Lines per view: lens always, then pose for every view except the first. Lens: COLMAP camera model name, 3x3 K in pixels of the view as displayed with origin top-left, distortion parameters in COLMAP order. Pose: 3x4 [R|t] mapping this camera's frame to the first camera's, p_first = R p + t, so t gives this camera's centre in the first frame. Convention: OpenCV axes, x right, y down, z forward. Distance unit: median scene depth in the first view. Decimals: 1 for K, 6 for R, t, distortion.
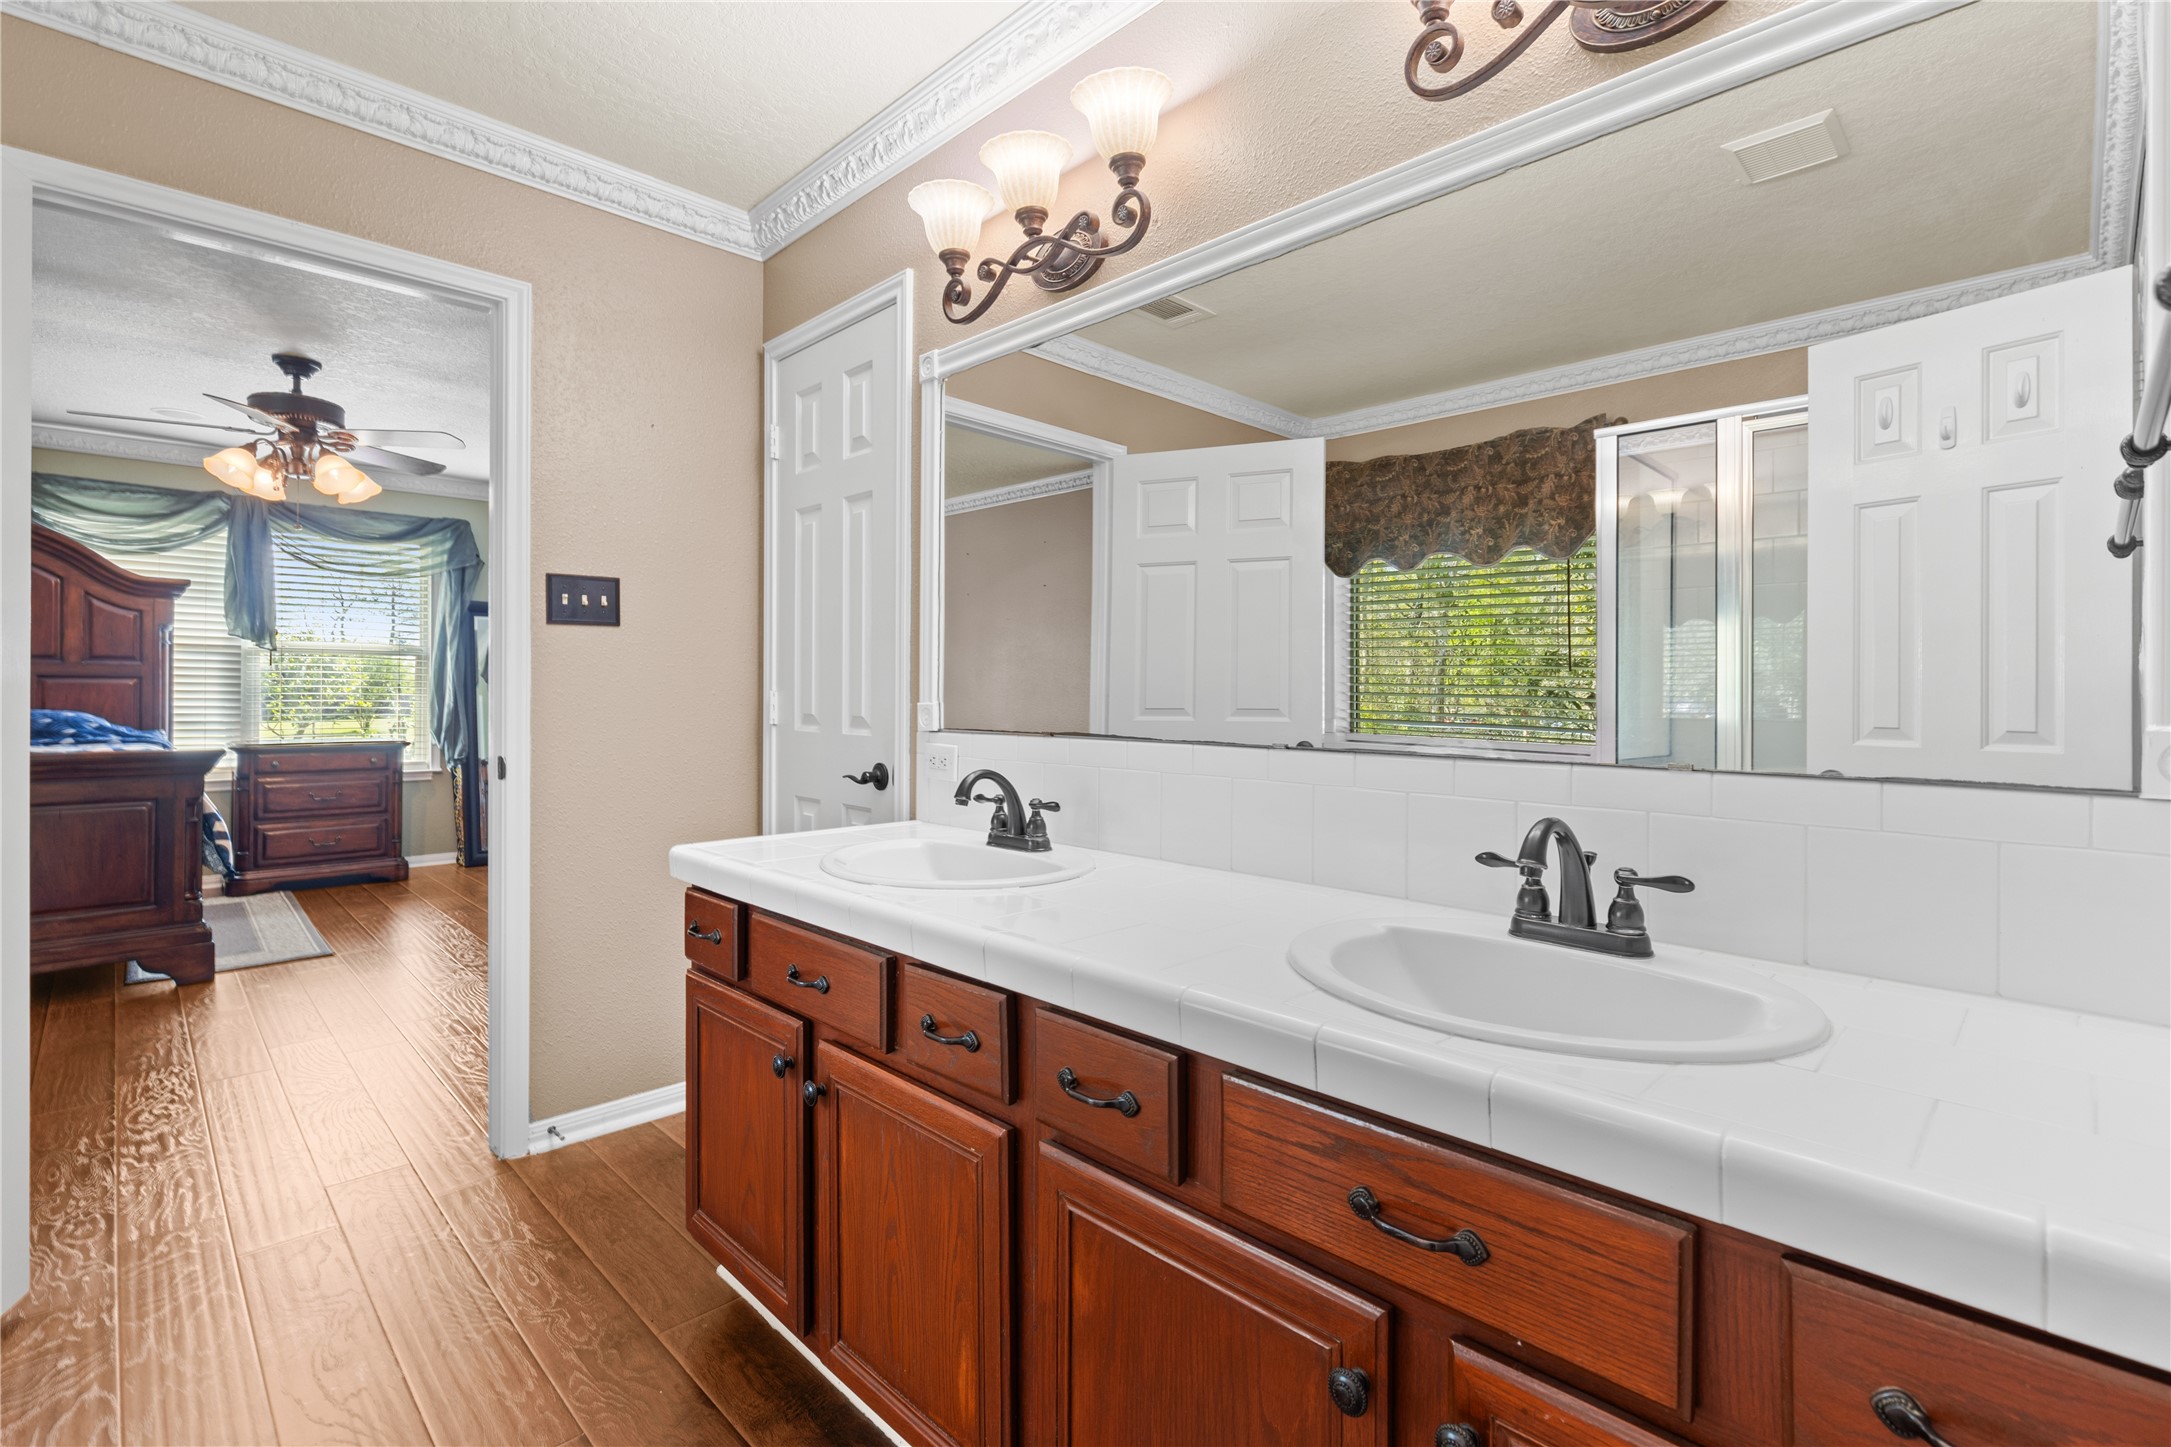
lens RADIAL K [[986.2, 0, 1093.4], [0, 986.2, 704.7], [0, 0, 1]] dist [0.001390, 0.000835]
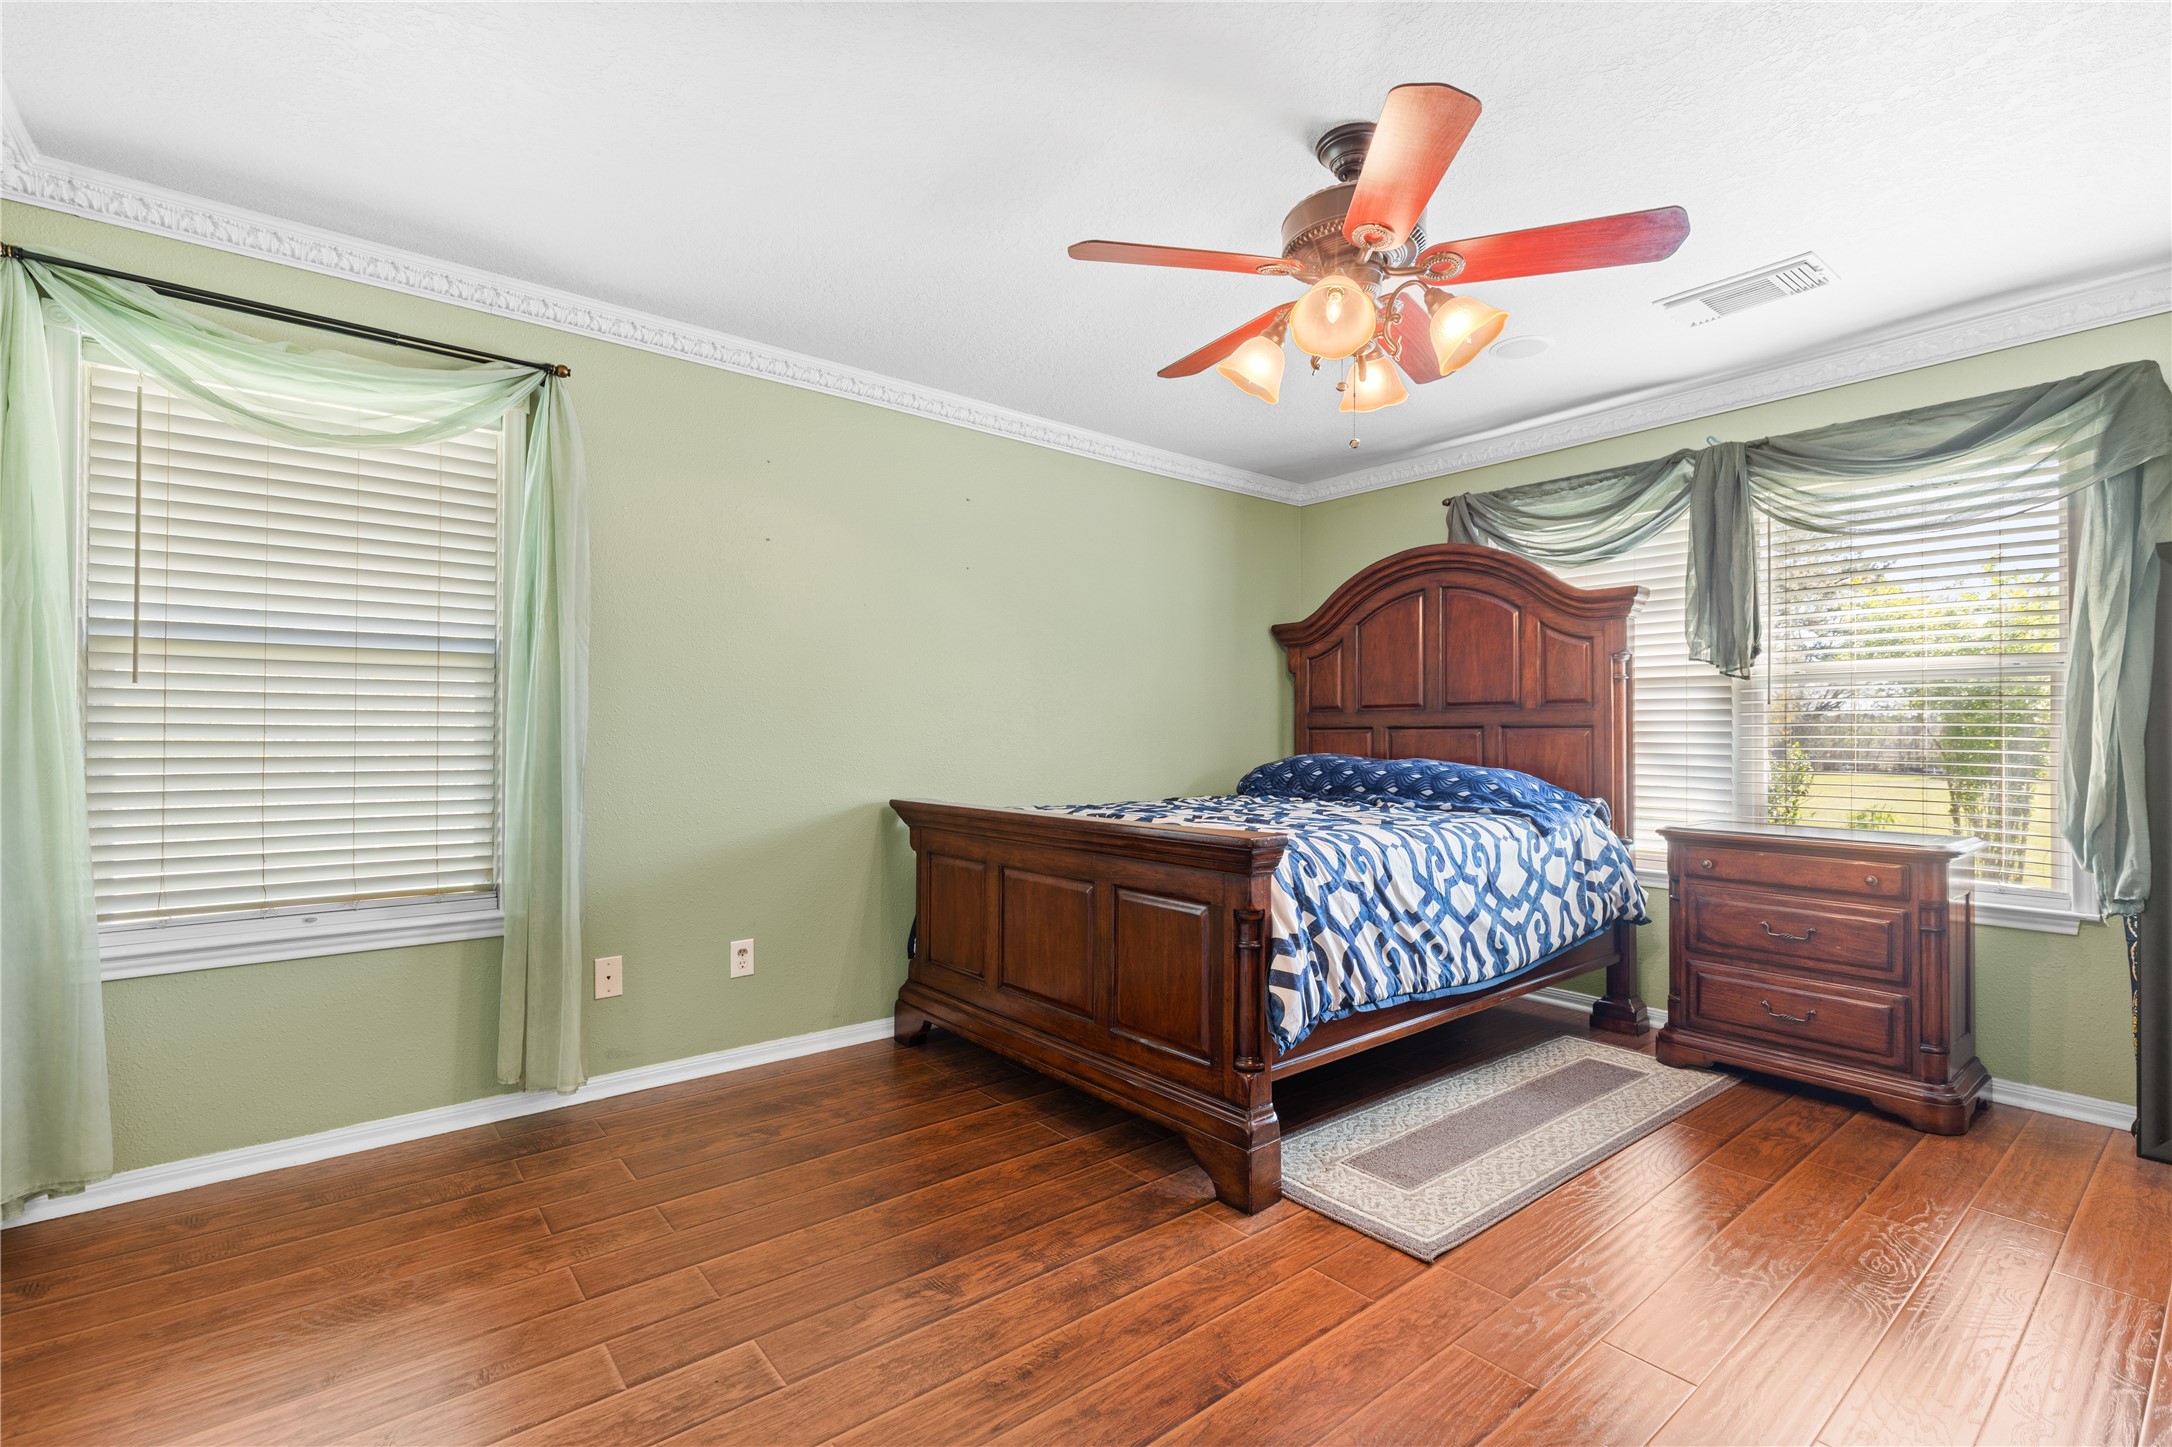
lens RADIAL K [[986.7, 0, 1081.8], [0, 986.7, 722.3], [0, 0, 1]] dist [0.001390, 0.000835]
pose [[-0.091639, -0.024319, -0.995495, -0.179642], [-0.017464, 0.999587, -0.022812, -0.007108], [0.995639, 0.015295, -0.092026, 0.662225]]
